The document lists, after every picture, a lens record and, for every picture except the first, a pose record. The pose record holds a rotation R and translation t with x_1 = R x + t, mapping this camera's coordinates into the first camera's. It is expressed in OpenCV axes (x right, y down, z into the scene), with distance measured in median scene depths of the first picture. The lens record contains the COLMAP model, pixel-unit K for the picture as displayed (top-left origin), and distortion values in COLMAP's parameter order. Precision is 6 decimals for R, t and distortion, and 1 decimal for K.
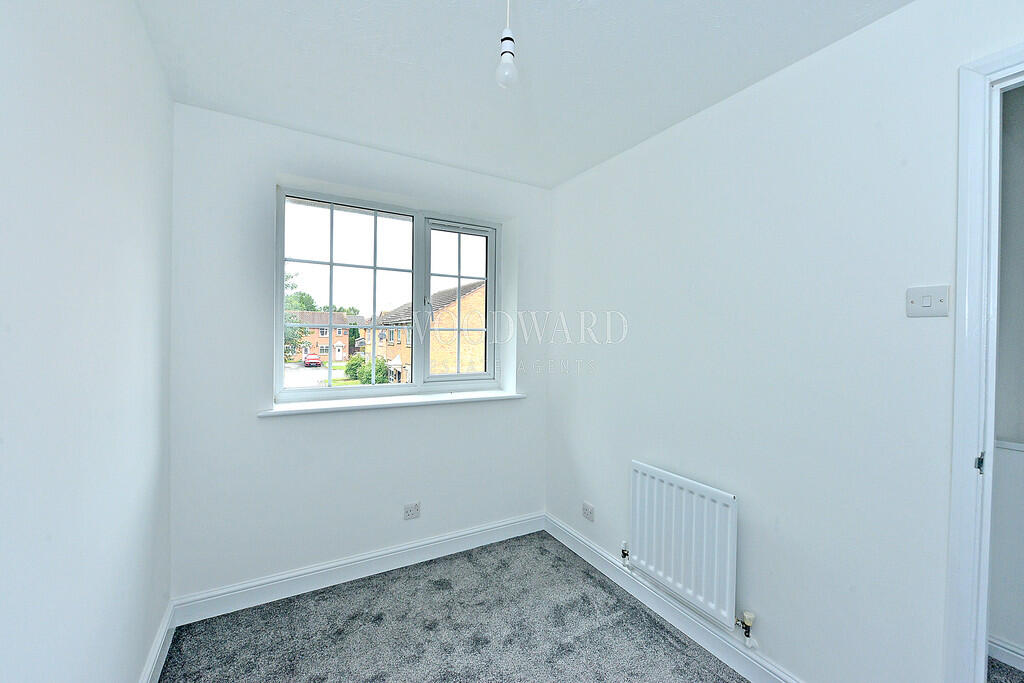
lens RADIAL K [[400.9, 0, 506.4], [0, 400.9, 345.6], [0, 0, 1]] dist [-0.001623, -0.000256]
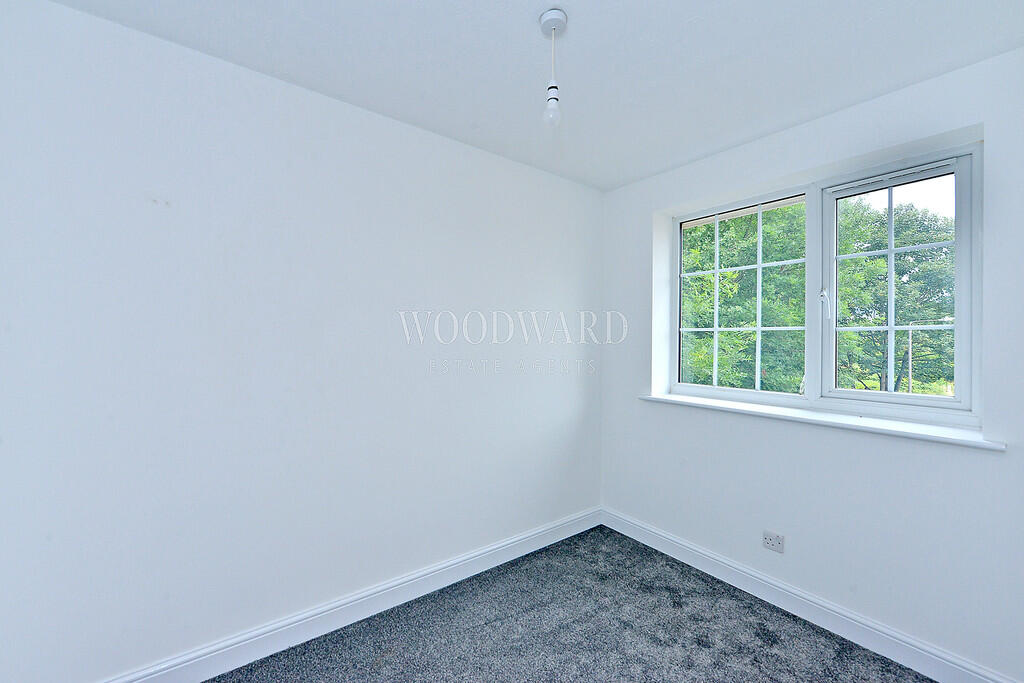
lens RADIAL K [[400.9, 0, 508.3], [0, 400.9, 337.0], [0, 0, 1]] dist [-0.001623, -0.000256]
pose [[0.148091, -0.012793, -0.988891, 0.617552], [-0.023453, 0.999590, -0.016444, 0.002880], [0.988696, 0.025628, 0.147730, 0.346118]]
